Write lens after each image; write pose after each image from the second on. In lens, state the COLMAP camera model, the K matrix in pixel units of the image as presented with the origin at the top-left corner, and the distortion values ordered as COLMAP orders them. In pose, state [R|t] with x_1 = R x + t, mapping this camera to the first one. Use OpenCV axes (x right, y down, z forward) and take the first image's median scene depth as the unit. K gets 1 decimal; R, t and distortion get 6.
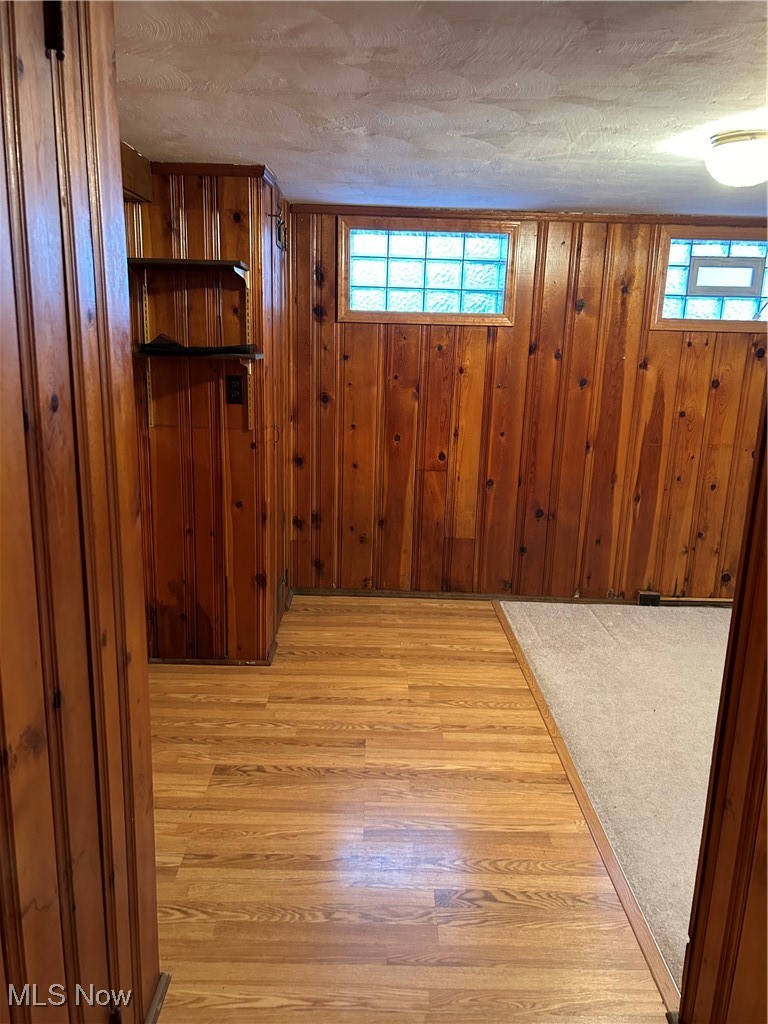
lens RADIAL K [[768.4, 0, 382.6], [0, 768.4, 517.3], [0, 0, 1]] dist [0.052799, -0.059808]
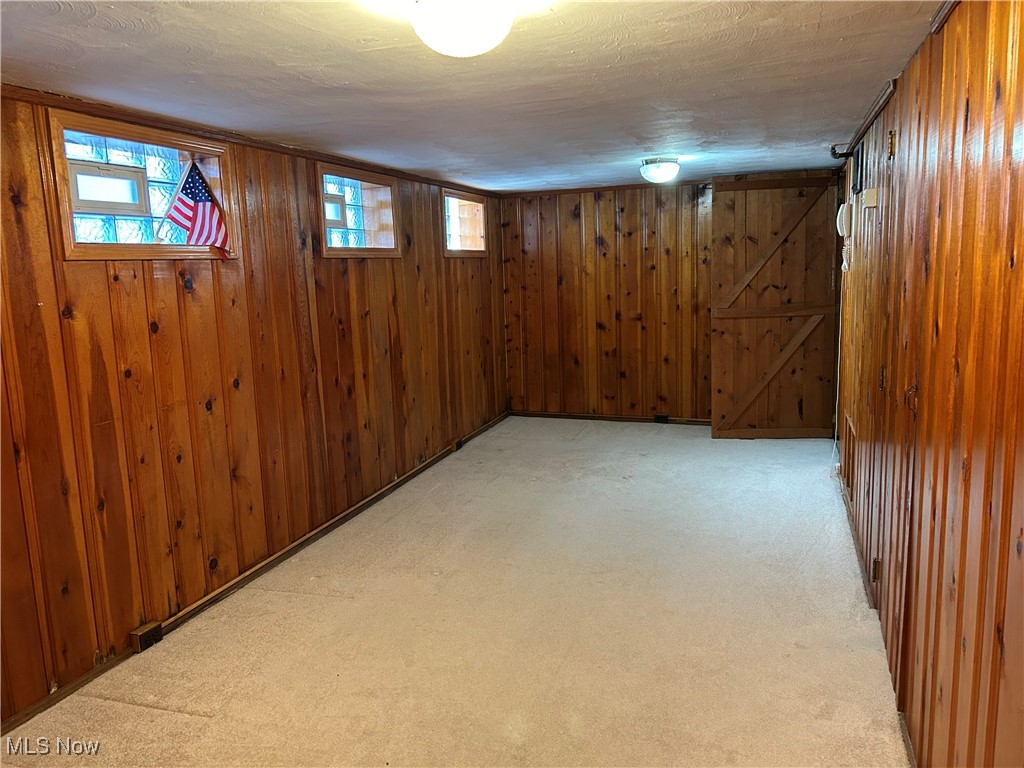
lens RADIAL K [[768.4, 0, 502.6], [0, 768.4, 381.1], [0, 0, 1]] dist [0.052799, -0.059808]
pose [[0.336212, -0.181887, 0.924056, -0.163804], [0.269056, 0.958831, 0.090838, -0.098603], [-0.902535, 0.218082, 0.371308, 0.422386]]
